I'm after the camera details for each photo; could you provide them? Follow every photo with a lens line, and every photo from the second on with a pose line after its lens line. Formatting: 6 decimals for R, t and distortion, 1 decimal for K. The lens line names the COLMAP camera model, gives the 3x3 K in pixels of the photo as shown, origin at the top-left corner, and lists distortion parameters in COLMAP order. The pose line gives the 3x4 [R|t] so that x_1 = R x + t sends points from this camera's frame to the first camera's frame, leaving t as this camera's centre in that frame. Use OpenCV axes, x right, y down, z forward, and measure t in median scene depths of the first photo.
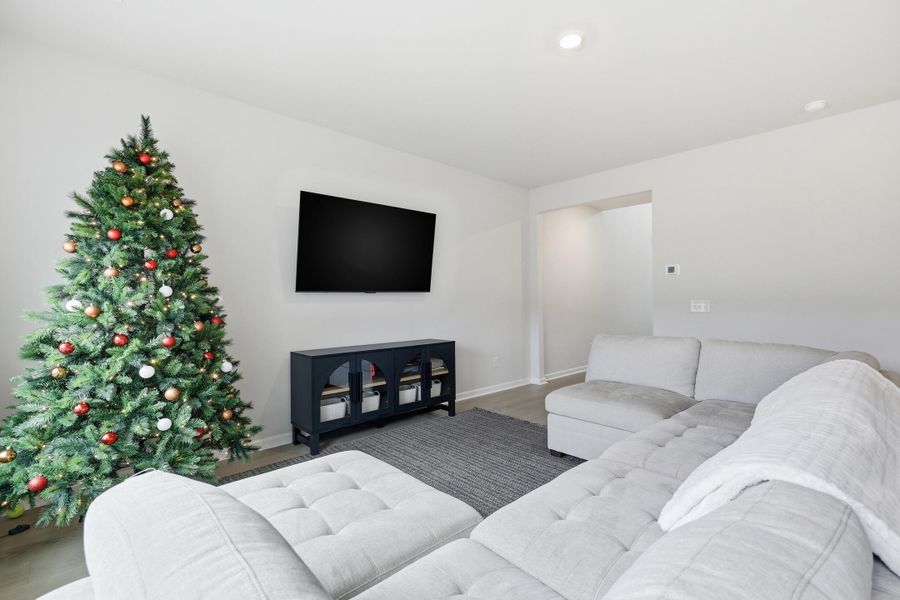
lens RADIAL K [[404.1, 0, 449.2], [0, 404.1, 300.0], [0, 0, 1]] dist [-0.000103, -0.000005]
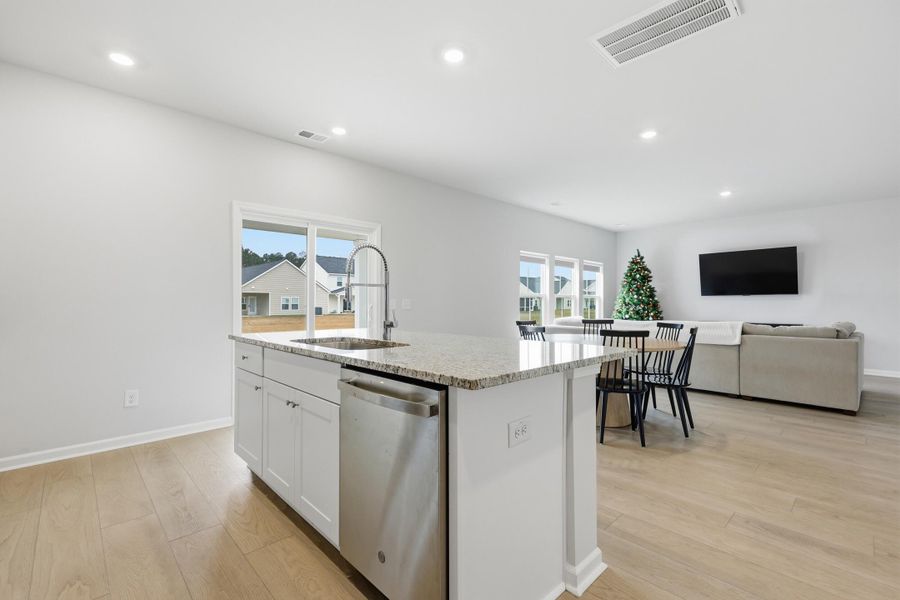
lens RADIAL K [[396.5, 0, 449.0], [0, 396.5, 302.0], [0, 0, 1]] dist [0.000665, 0.000090]
pose [[-0.000574, 0.003507, -0.999994, 3.023927], [-0.001881, 0.999992, 0.003508, 0.016909], [0.999998, 0.001883, -0.000568, -0.754839]]
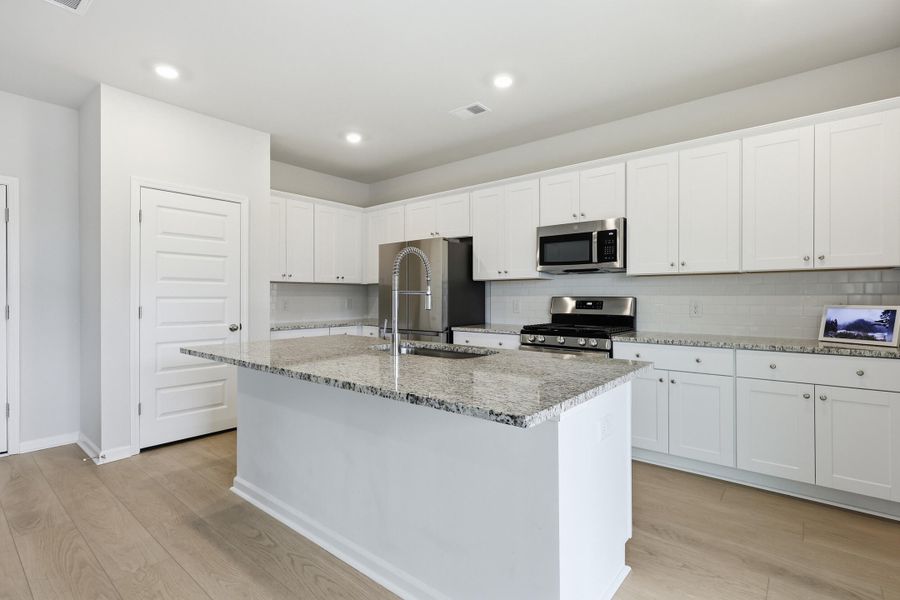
lens RADIAL K [[429.5, 0, 450.0], [0, 429.5, 300.0], [0, 0, 1]] dist [0.003347, -0.000033]
pose [[-0.119119, 0.000946, 0.992879, 0.940573], [0.001967, 0.999998, -0.000717, -0.004809], [-0.992878, 0.001868, -0.119121, -0.927019]]
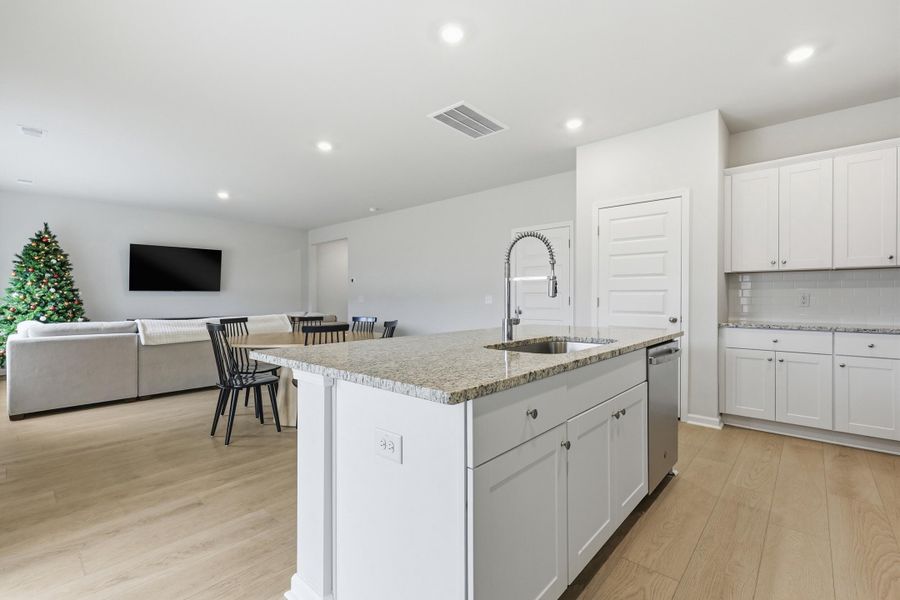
lens RADIAL K [[401.3, 0, 450.0], [0, 401.3, 300.0], [0, 0, 1]] dist [-0.000501, 0.000360]
pose [[0.996936, 0.005221, 0.078051, 1.732389], [-0.005254, 0.999986, 0.000223, 0.027839], [-0.078049, -0.000632, 0.996949, -1.873872]]
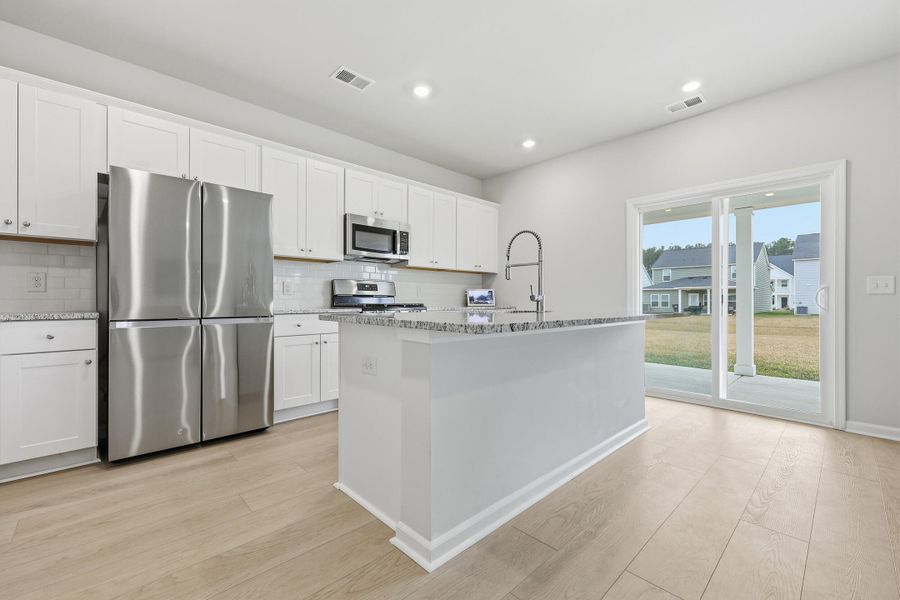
lens RADIAL K [[379.0, 0, 450.6], [0, 379.0, 301.0], [0, 0, 1]] dist [0.003921, 0.000629]
pose [[-0.999992, 0.003885, -0.000558, 2.210820], [0.003883, 0.999986, 0.003644, 0.079008], [0.000572, 0.003642, -0.999993, 0.195530]]
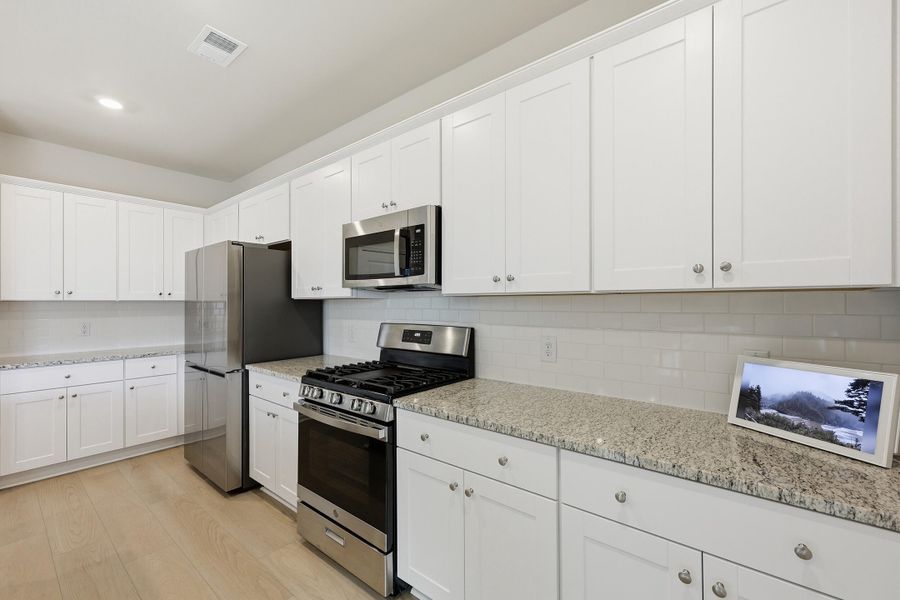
lens RADIAL K [[379.0, 0, 450.6], [0, 379.0, 301.0], [0, 0, 1]] dist [0.003921, 0.000629]
pose [[-0.117455, 0.013771, 0.992983, 1.543998], [0.004716, 0.999900, -0.013309, -0.070928], [-0.993067, 0.003119, -0.117508, -1.675049]]
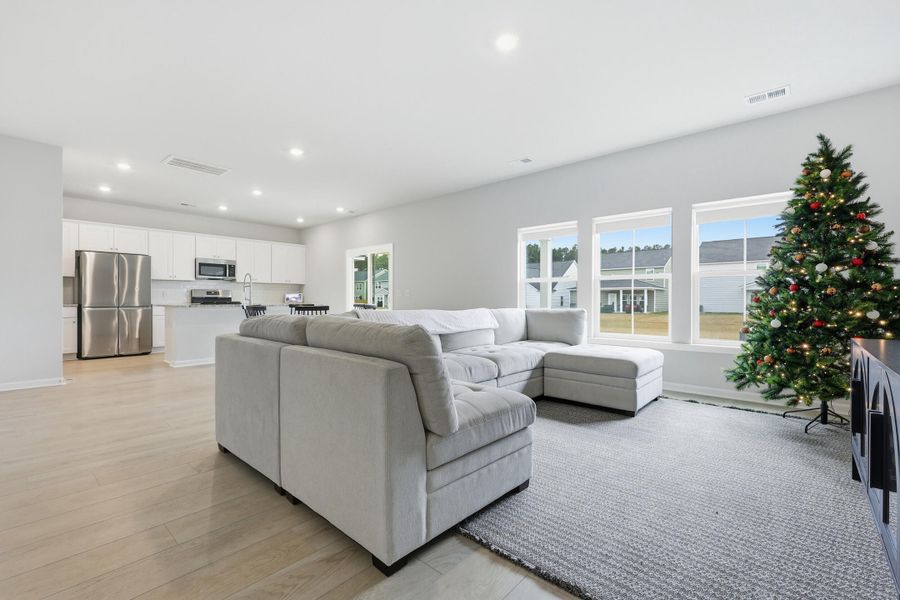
lens RADIAL K [[396.5, 0, 449.0], [0, 396.5, 302.0], [0, 0, 1]] dist [0.000665, 0.000090]
pose [[-0.998039, 0.003043, -0.062529, 0.553435], [0.002529, 0.999962, 0.008299, 0.075733], [0.062552, 0.008125, -0.998009, 2.329218]]
